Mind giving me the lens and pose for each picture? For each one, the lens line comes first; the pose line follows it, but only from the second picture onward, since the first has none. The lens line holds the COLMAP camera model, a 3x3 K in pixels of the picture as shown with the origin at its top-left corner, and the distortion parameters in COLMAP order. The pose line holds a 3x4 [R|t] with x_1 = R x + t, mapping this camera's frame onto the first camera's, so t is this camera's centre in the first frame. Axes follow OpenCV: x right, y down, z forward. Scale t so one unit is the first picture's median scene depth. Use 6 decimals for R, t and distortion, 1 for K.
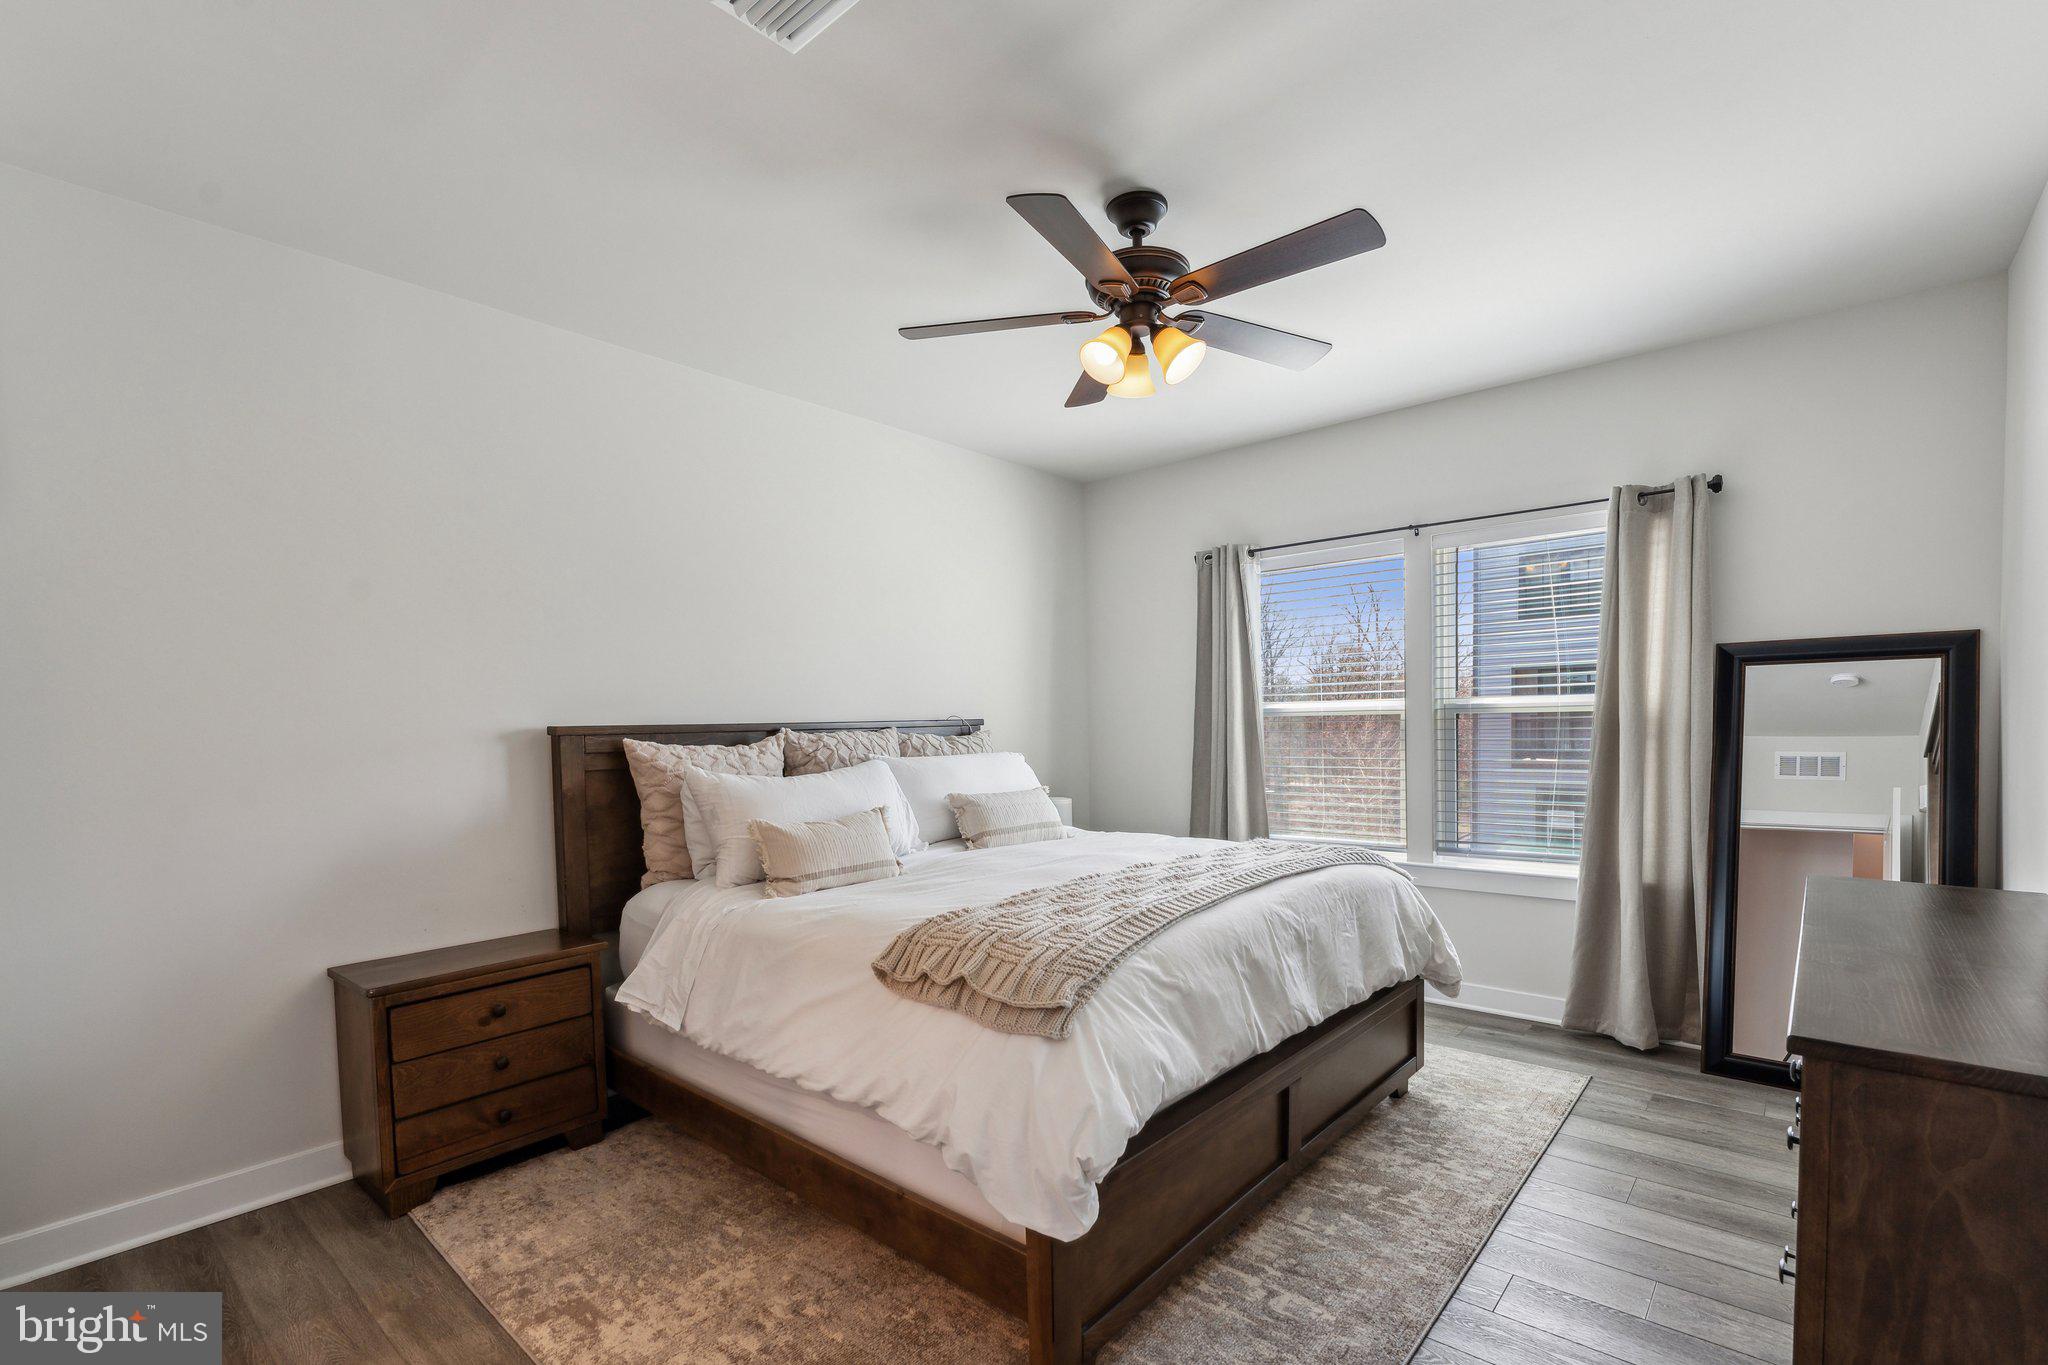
lens RADIAL K [[921.6, 0, 1025.3], [0, 921.6, 749.8], [0, 0, 1]] dist [0.000394, -0.000173]
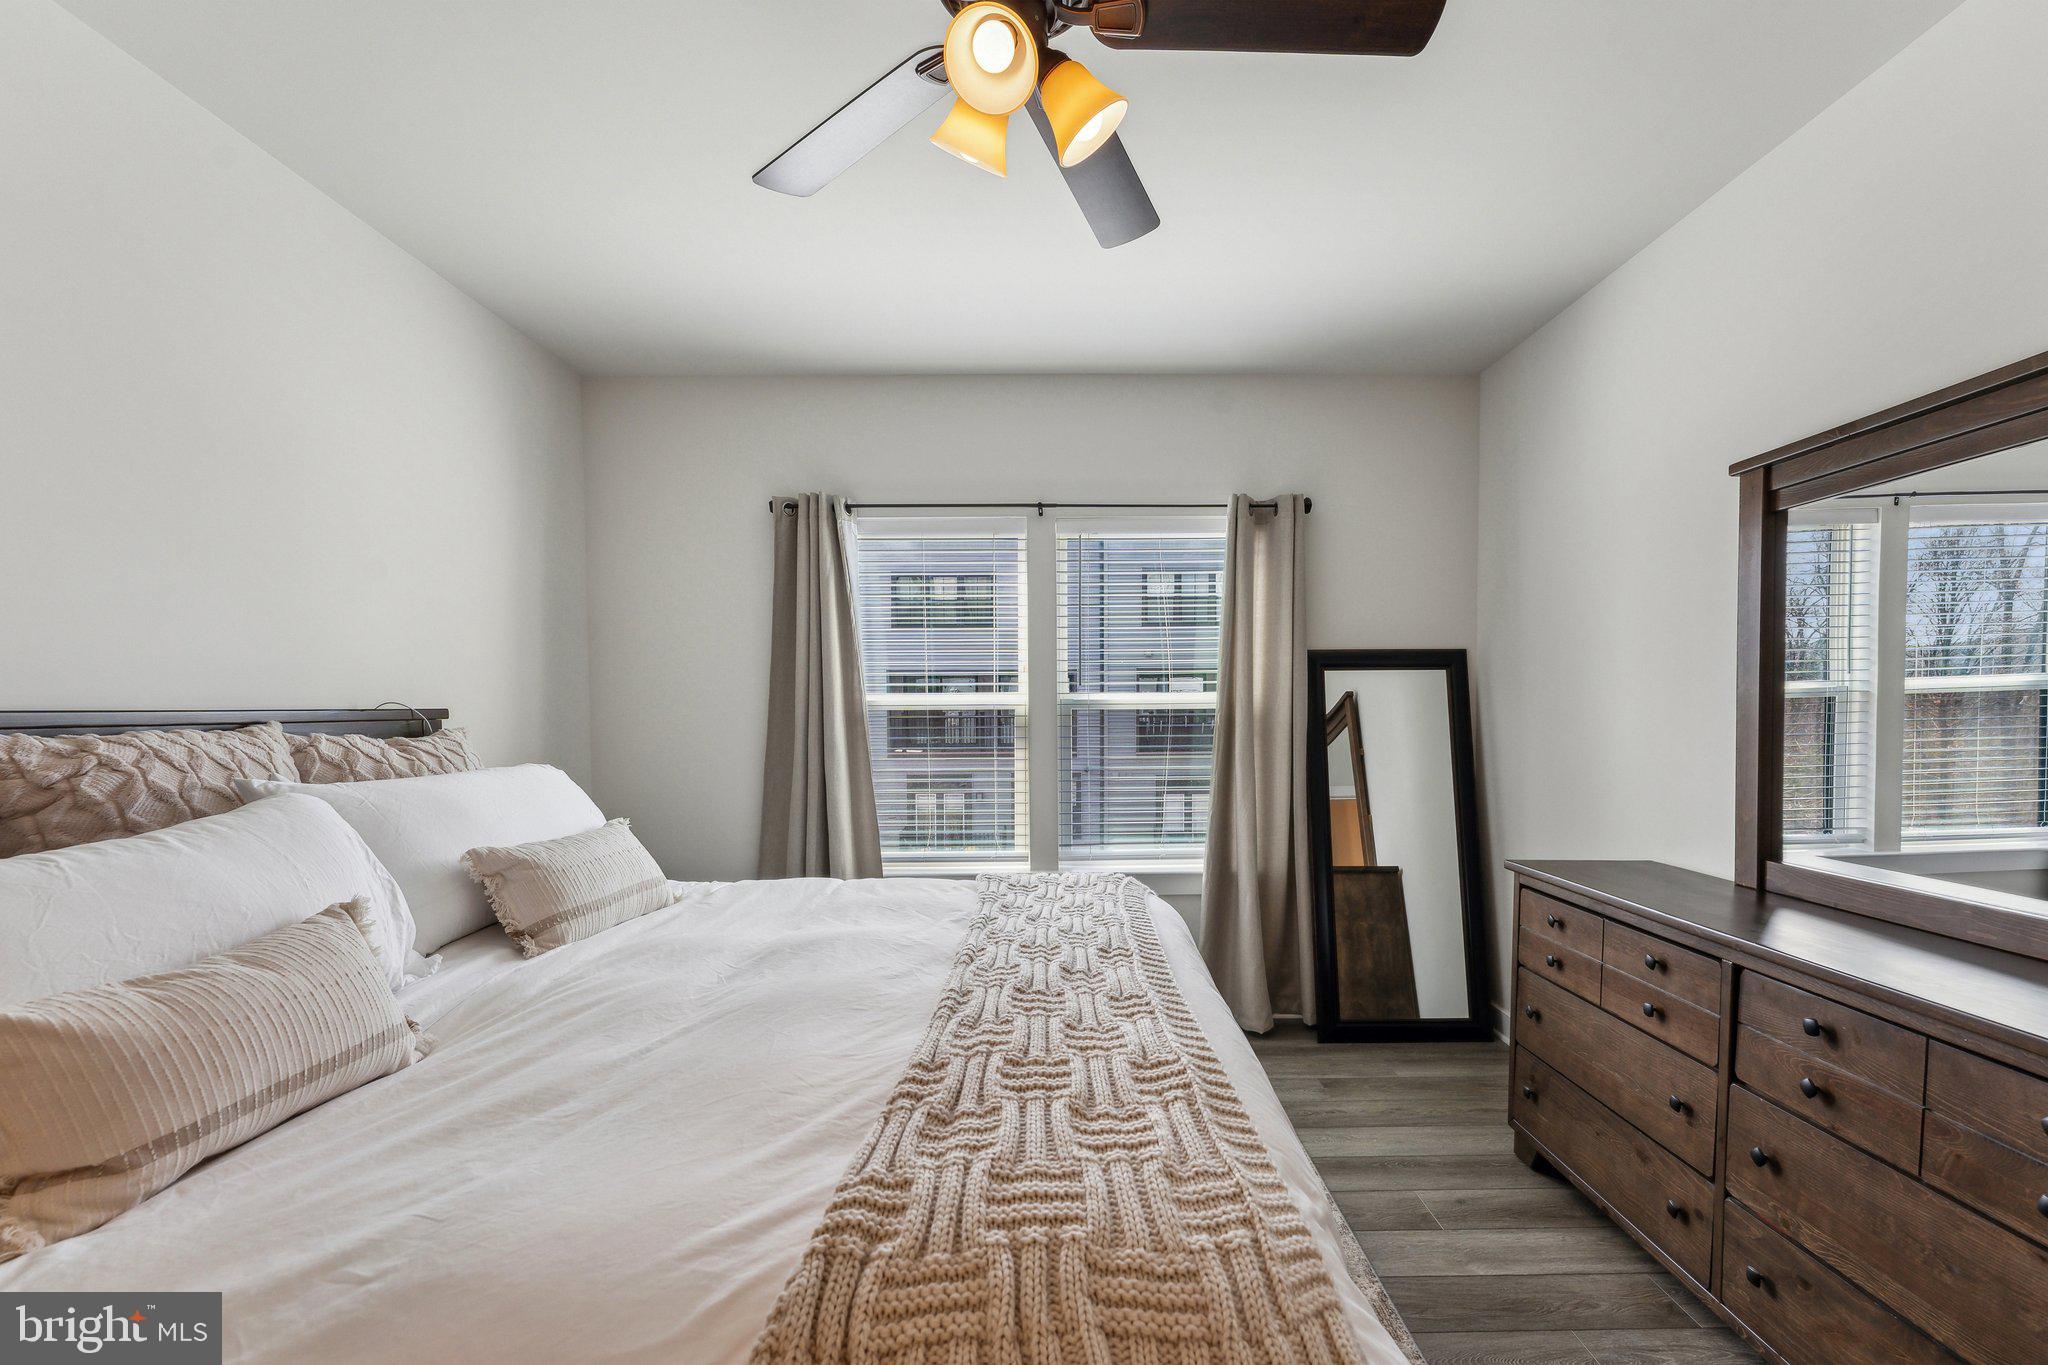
lens RADIAL K [[847.8, 0, 1027.6], [0, 847.8, 725.8], [0, 0, 1]] dist [0.000488, 0.000049]
pose [[0.746416, 0.000230, 0.665480, -0.166547], [0.013496, 0.999789, -0.015484, -0.011078], [-0.665343, 0.020539, 0.746255, 0.429768]]
